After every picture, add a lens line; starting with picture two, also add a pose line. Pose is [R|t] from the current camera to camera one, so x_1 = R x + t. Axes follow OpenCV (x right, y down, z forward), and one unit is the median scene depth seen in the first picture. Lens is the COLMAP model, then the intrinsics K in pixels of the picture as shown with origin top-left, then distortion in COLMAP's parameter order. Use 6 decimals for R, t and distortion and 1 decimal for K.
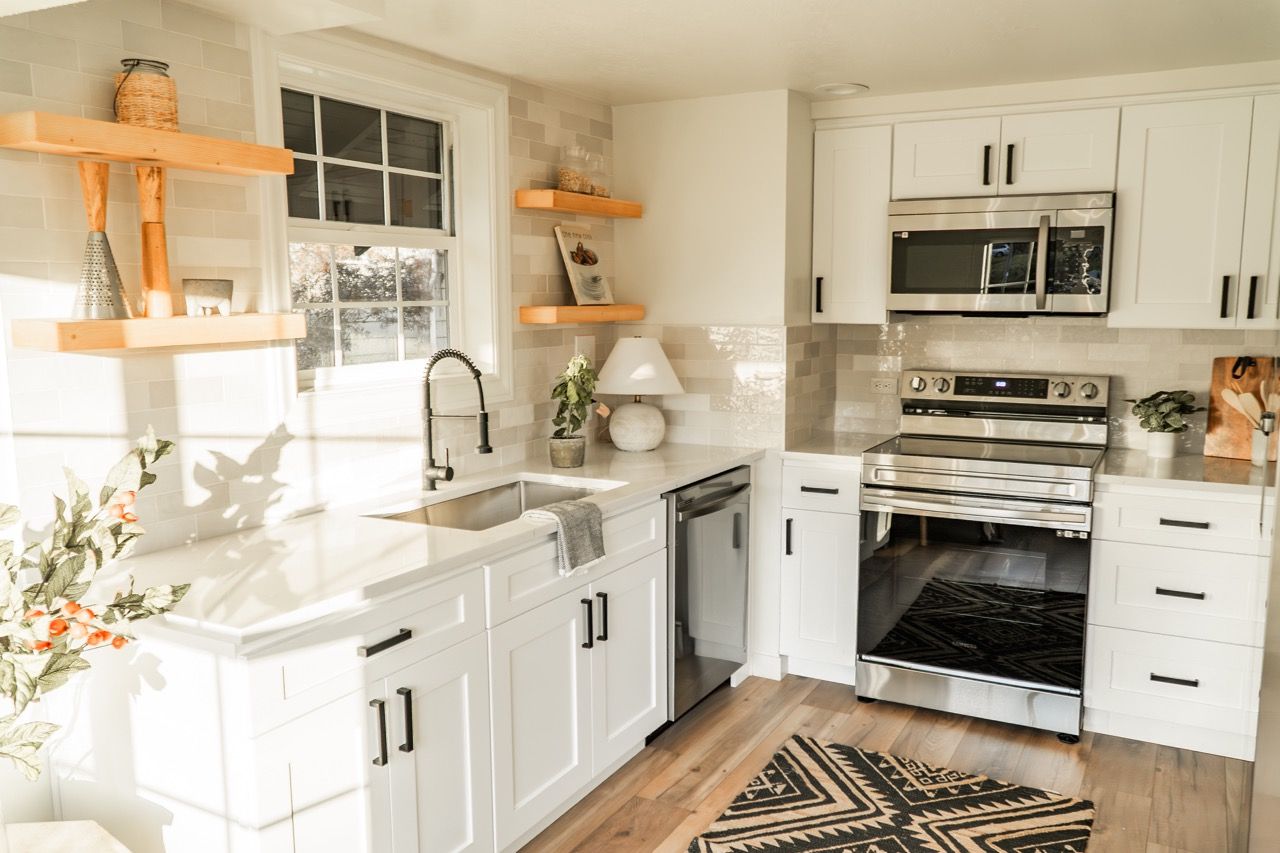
lens RADIAL K [[1015.4, 0, 652.5], [0, 1015.4, 428.6], [0, 0, 1]] dist [-0.001224, 0.002430]
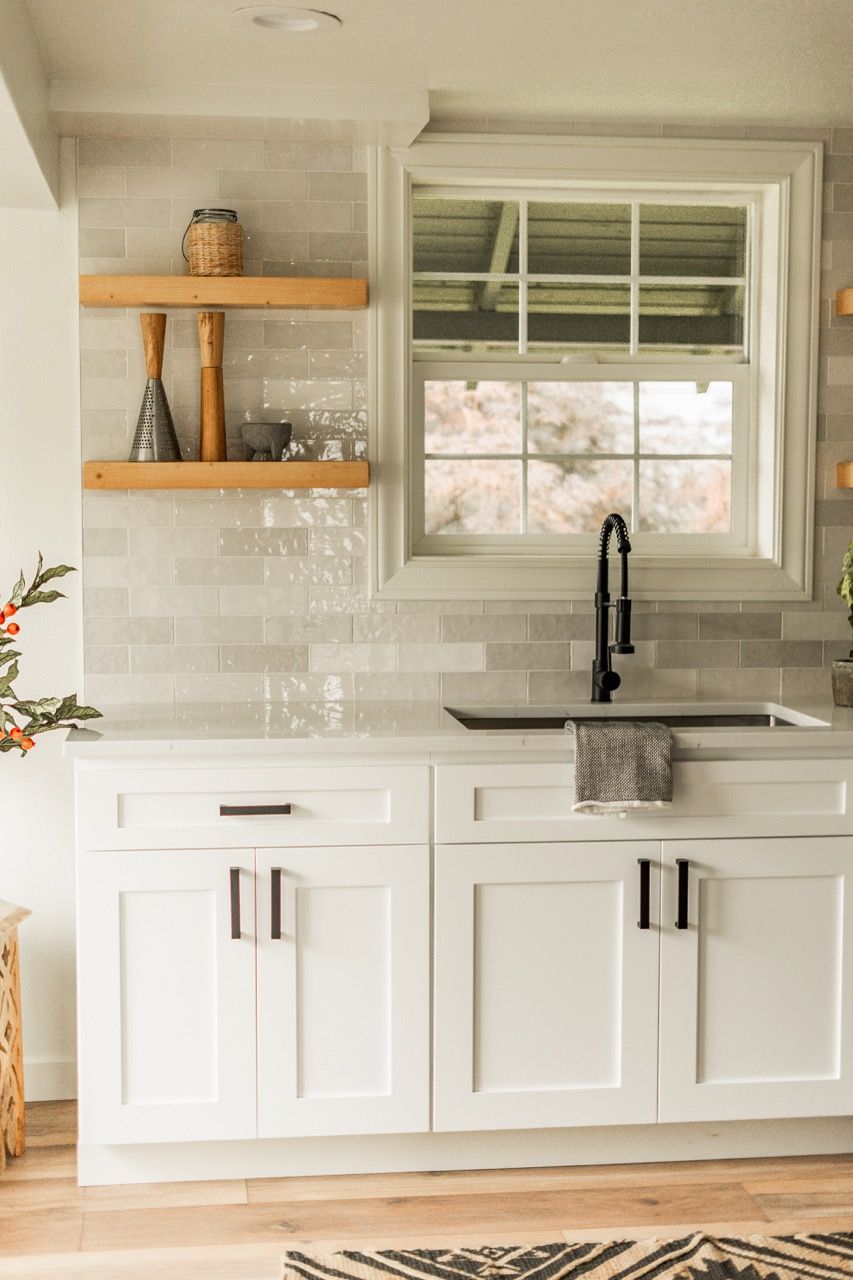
lens RADIAL K [[1867.5, 0, 426.5], [0, 1867.5, 640.0], [0, 0, 1]] dist [-0.011338, 0.042938]
pose [[0.591042, 0.074819, -0.803163, 0.773522], [-0.111905, 0.993666, 0.010215, 0.014845], [0.798840, 0.083841, 0.595671, 0.065298]]
